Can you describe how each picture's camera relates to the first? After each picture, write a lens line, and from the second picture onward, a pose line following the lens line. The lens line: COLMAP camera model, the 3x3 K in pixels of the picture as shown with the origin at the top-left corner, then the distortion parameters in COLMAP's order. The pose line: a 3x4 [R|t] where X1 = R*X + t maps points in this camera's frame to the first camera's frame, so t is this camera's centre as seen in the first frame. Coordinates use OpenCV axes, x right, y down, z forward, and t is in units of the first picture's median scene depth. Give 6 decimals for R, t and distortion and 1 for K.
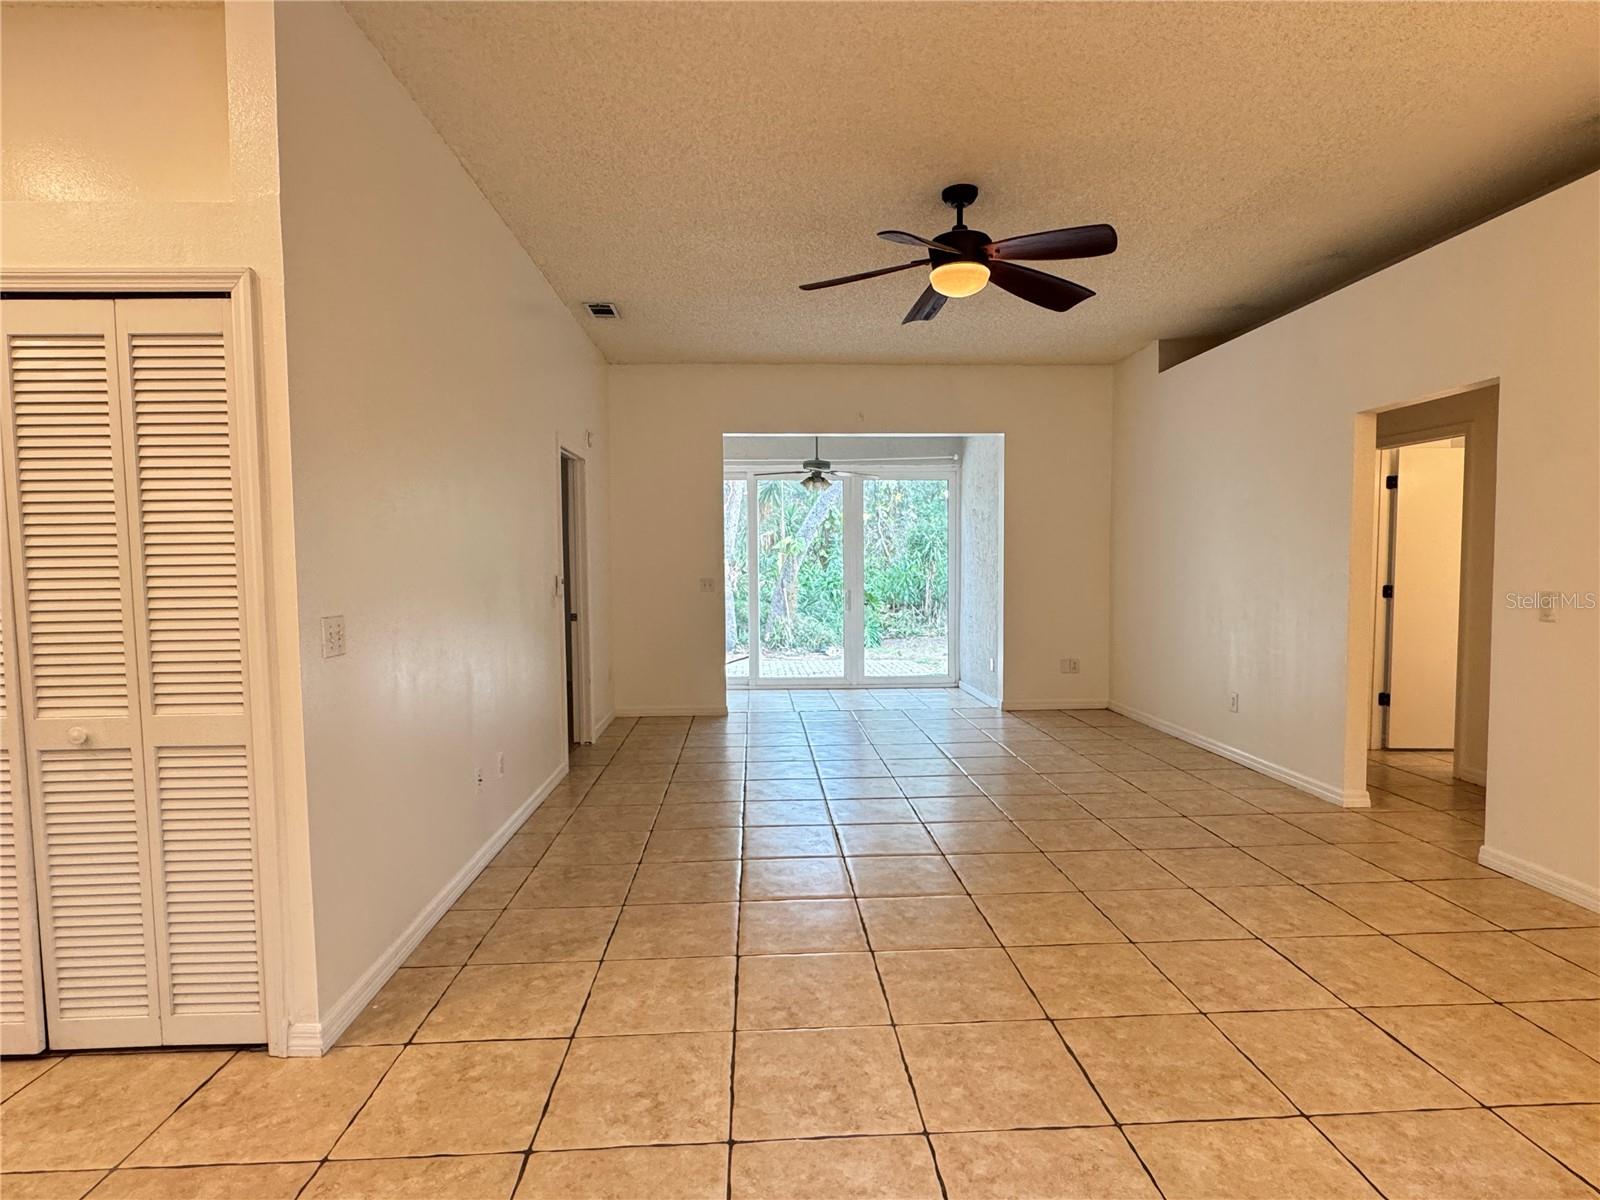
lens RADIAL K [[836.9, 0, 796.3], [0, 836.9, 607.0], [0, 0, 1]] dist [-0.001145, -0.000617]
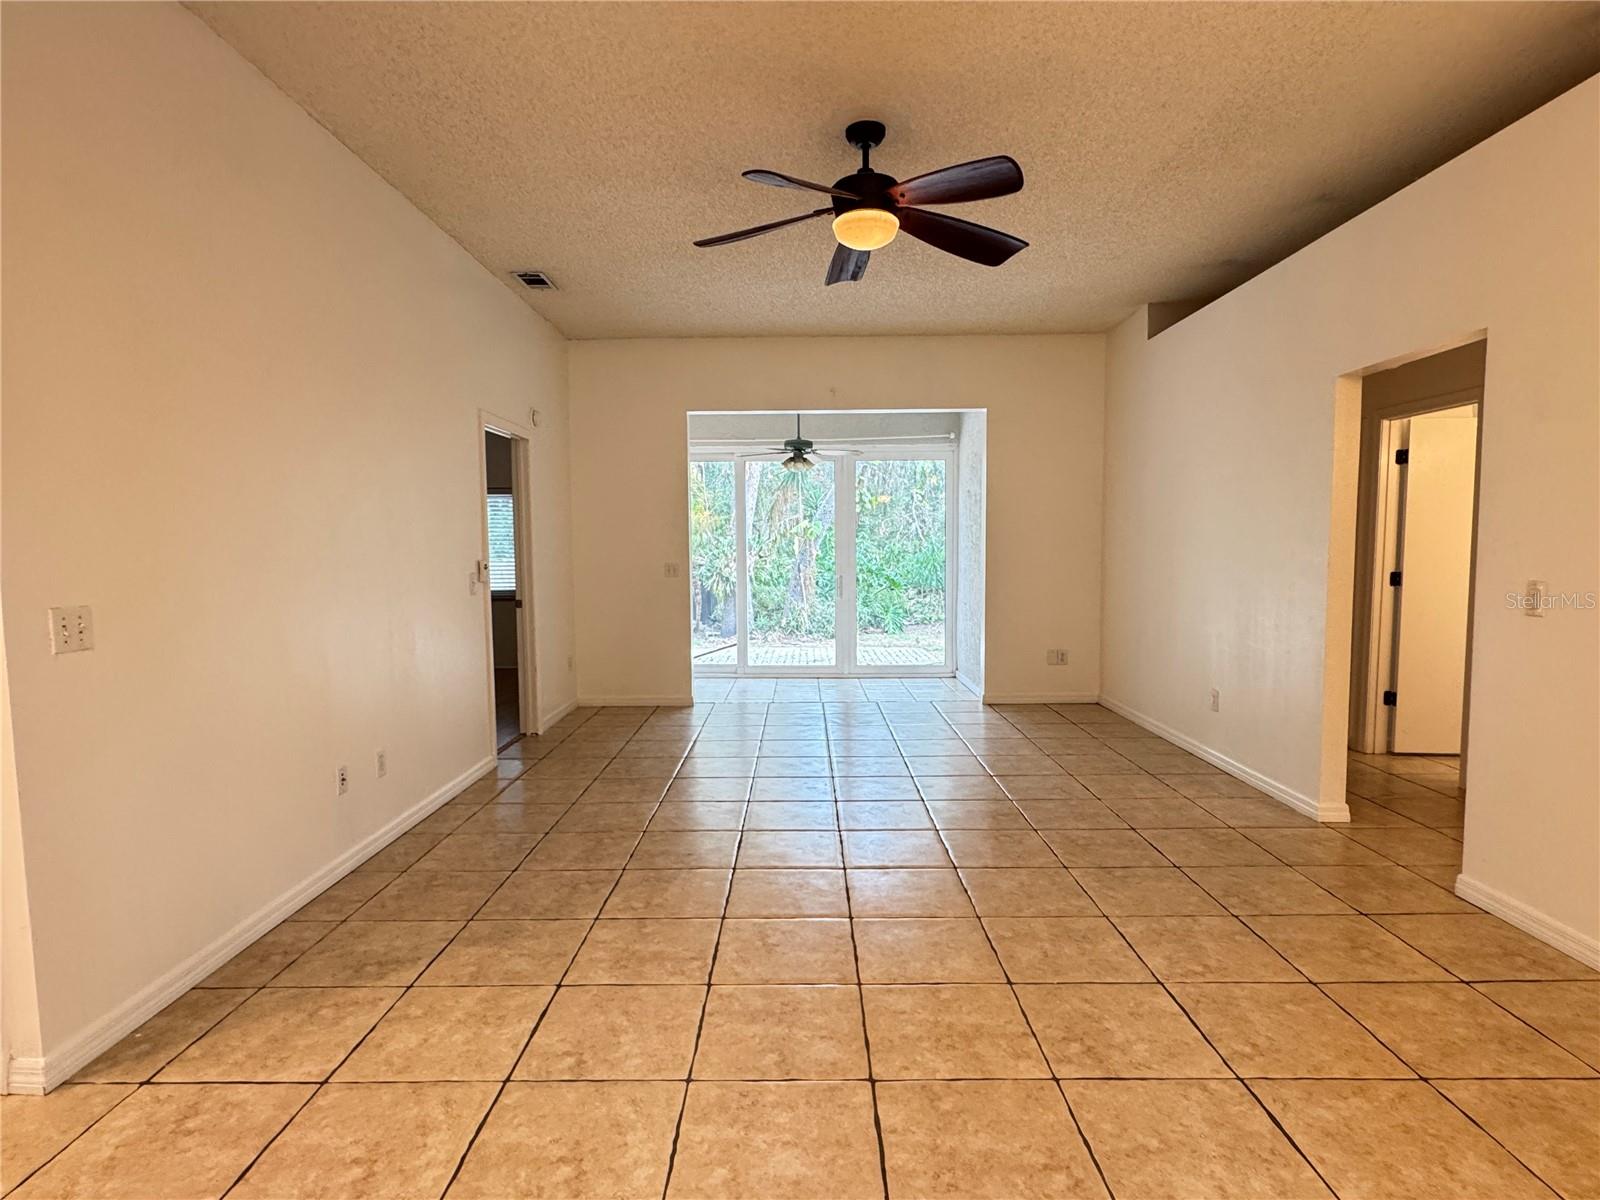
lens RADIAL K [[836.9, 0, 796.3], [0, 836.9, 607.0], [0, 0, 1]] dist [-0.001145, -0.000617]
pose [[0.998227, 0.004113, -0.059378, 0.177242], [-0.003003, 0.999819, 0.018765, -0.004790], [0.059445, -0.018554, 0.998059, 0.096410]]
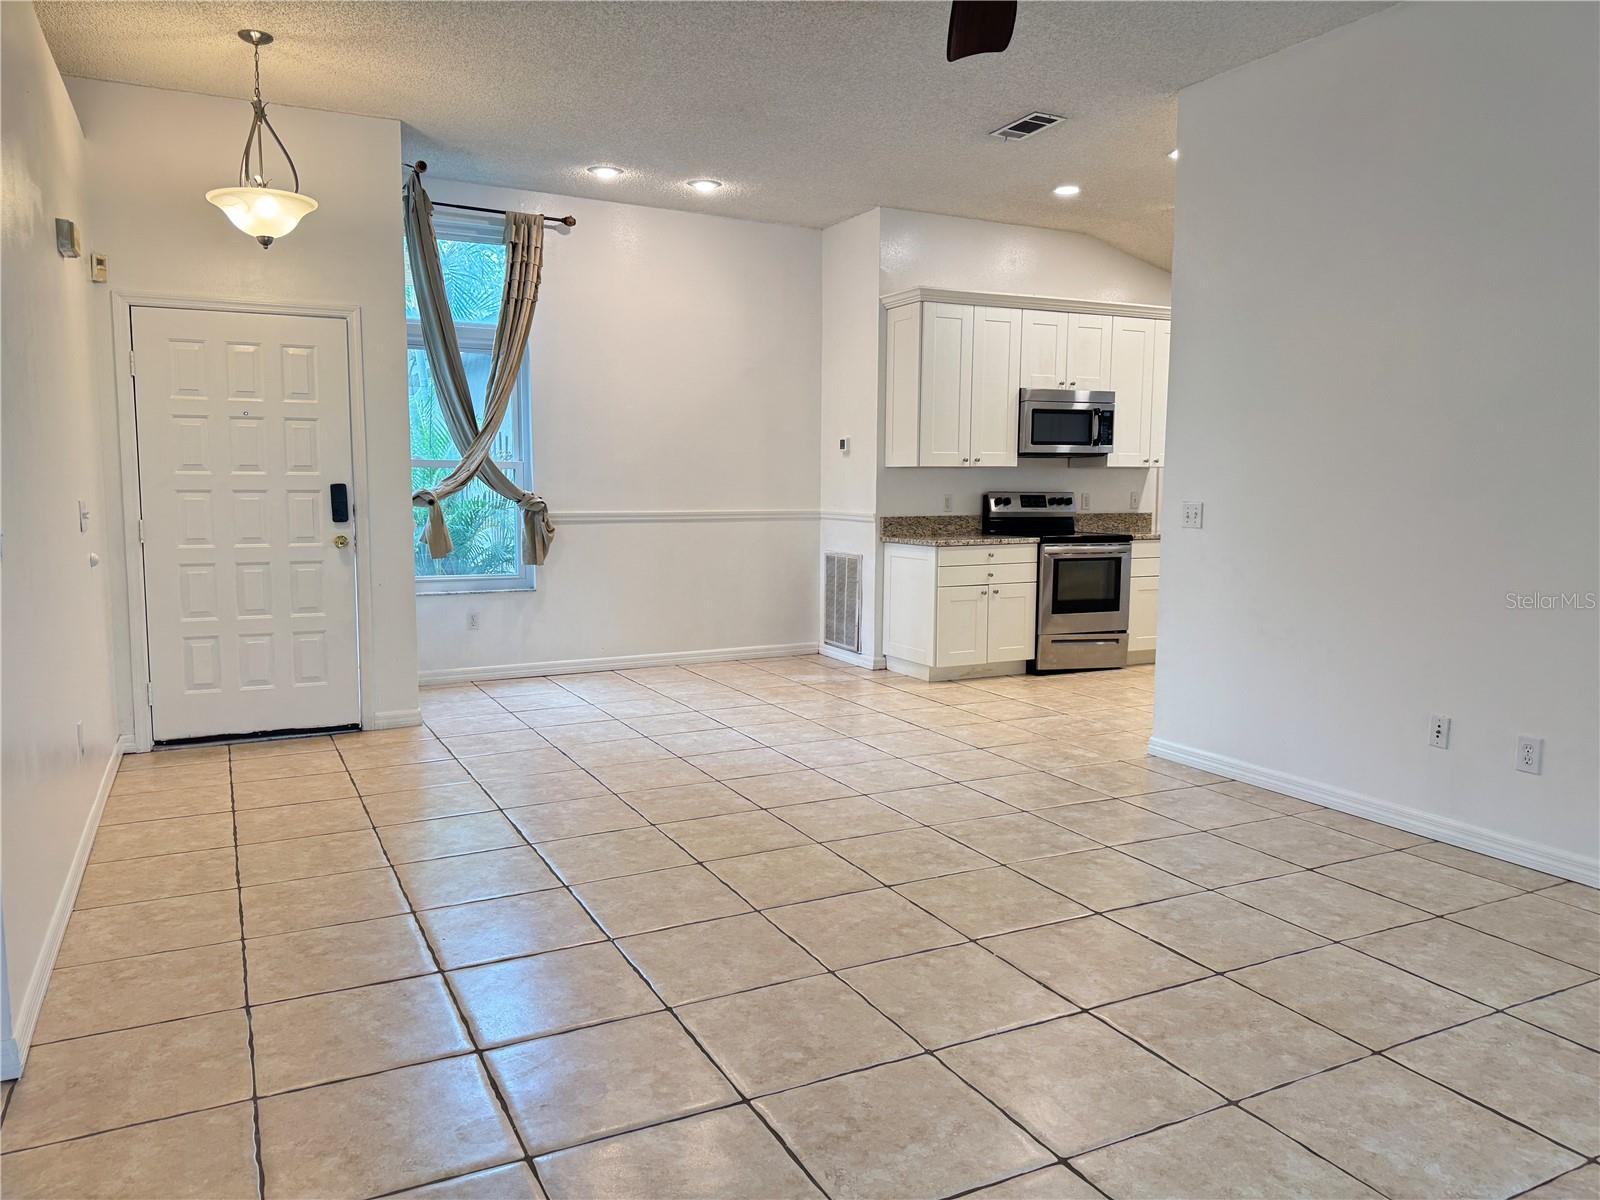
lens RADIAL K [[1114.0, 0, 790.3], [0, 1114.0, 602.9], [0, 0, 1]] dist [0.109349, -0.152821]
pose [[-0.914495, 0.047718, -0.401774, 0.627407], [-0.021895, 0.985729, 0.166911, -0.088015], [0.404005, 0.161436, -0.900399, 1.668575]]
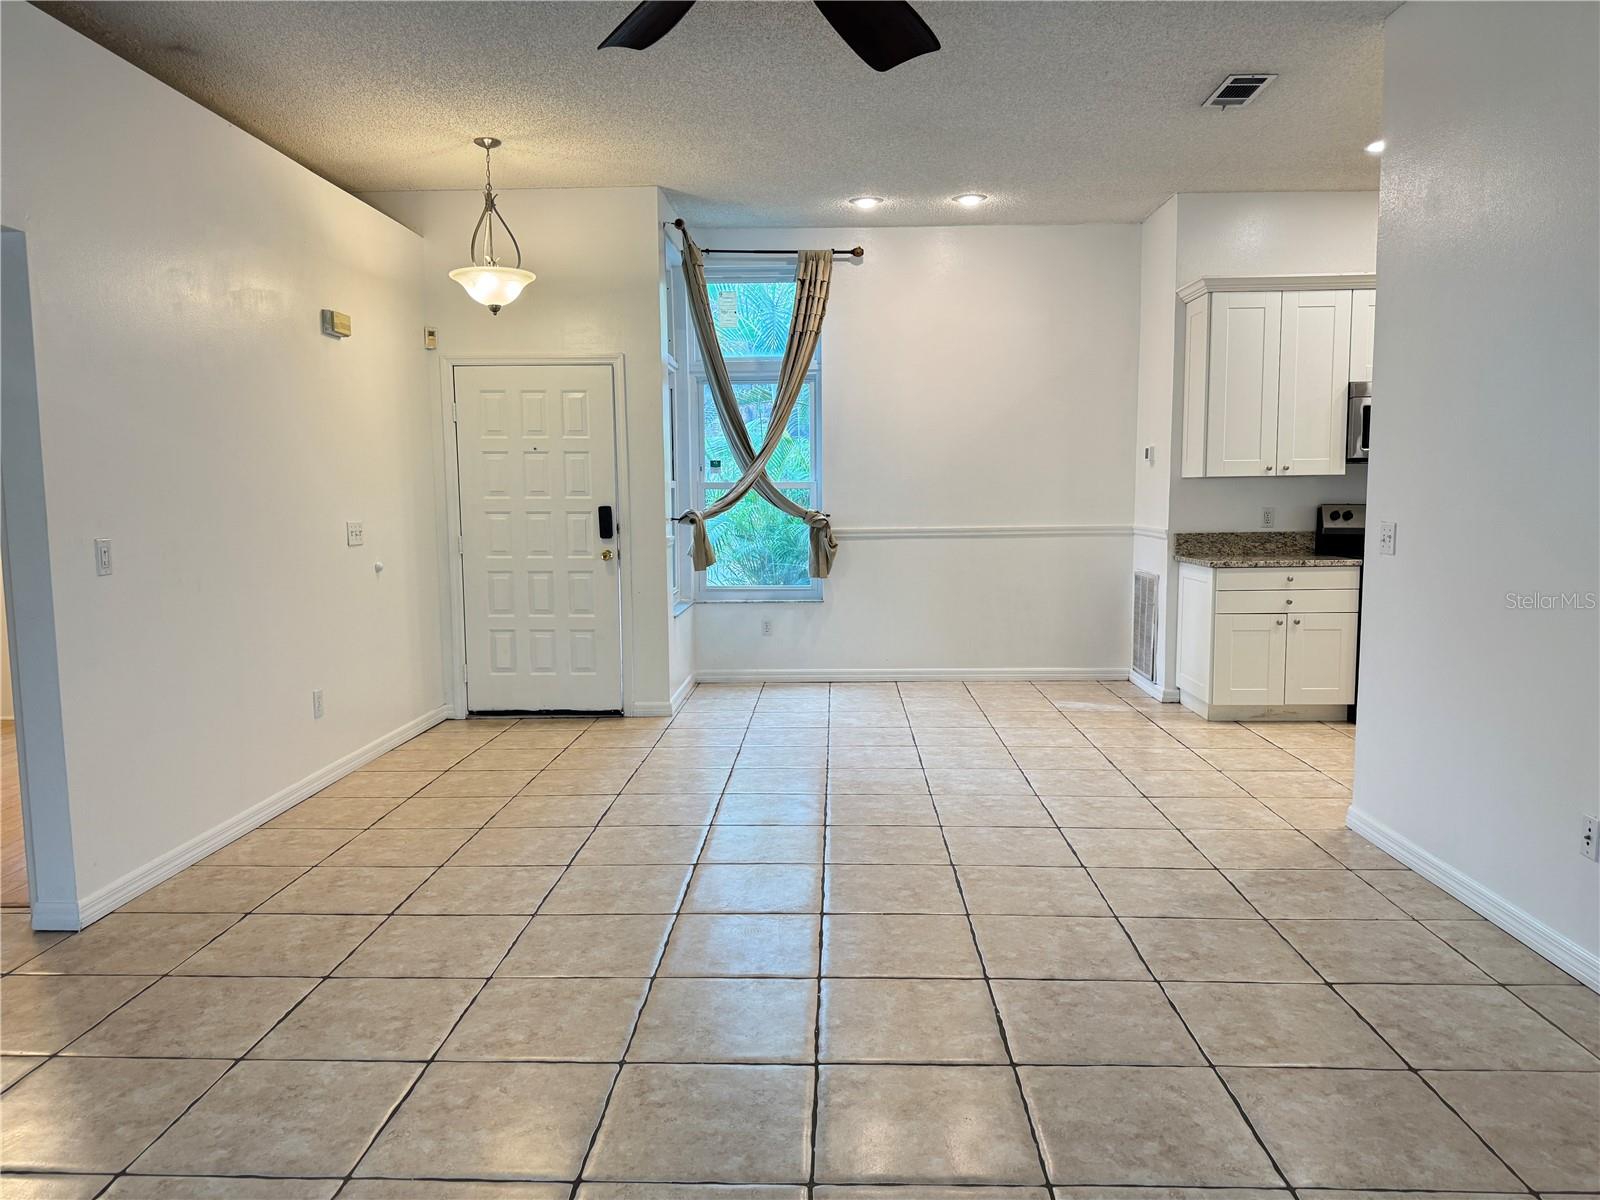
lens RADIAL K [[1113.5, 0, 803.1], [0, 1113.5, 606.2], [0, 0, 1]] dist [0.111549, -0.158700]
pose [[-0.996443, 0.007874, 0.083898, 0.118124], [0.021426, 0.986578, 0.161878, -0.101541], [-0.081498, 0.163100, -0.983238, 1.768529]]
